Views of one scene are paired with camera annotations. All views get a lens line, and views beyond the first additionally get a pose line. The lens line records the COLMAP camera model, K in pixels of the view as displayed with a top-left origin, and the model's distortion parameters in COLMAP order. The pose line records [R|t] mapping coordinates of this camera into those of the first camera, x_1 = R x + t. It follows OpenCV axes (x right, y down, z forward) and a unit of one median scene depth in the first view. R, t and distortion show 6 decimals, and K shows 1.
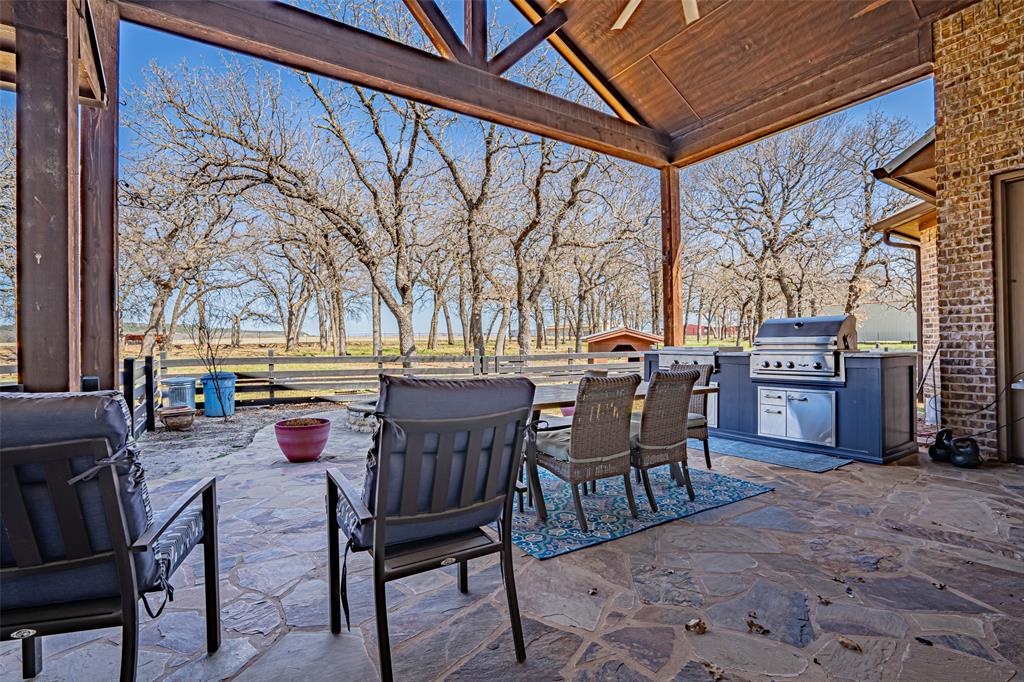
lens RADIAL K [[477.0, 0, 513.9], [0, 477.0, 344.4], [0, 0, 1]] dist [-0.069602, 0.028442]
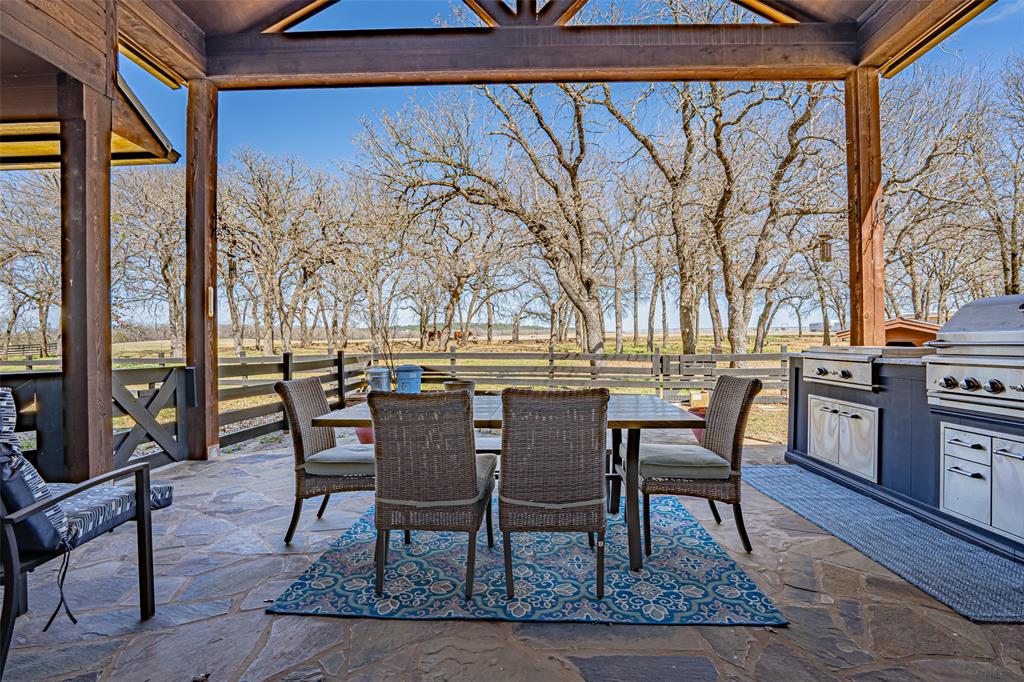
lens RADIAL K [[477.0, 0, 513.9], [0, 477.0, 344.4], [0, 0, 1]] dist [-0.069602, 0.028442]
pose [[0.827742, 0.005815, -0.561079, 0.229667], [-0.000684, 0.999956, 0.009355, -0.002960], [0.561108, -0.007360, 0.827710, 0.156795]]
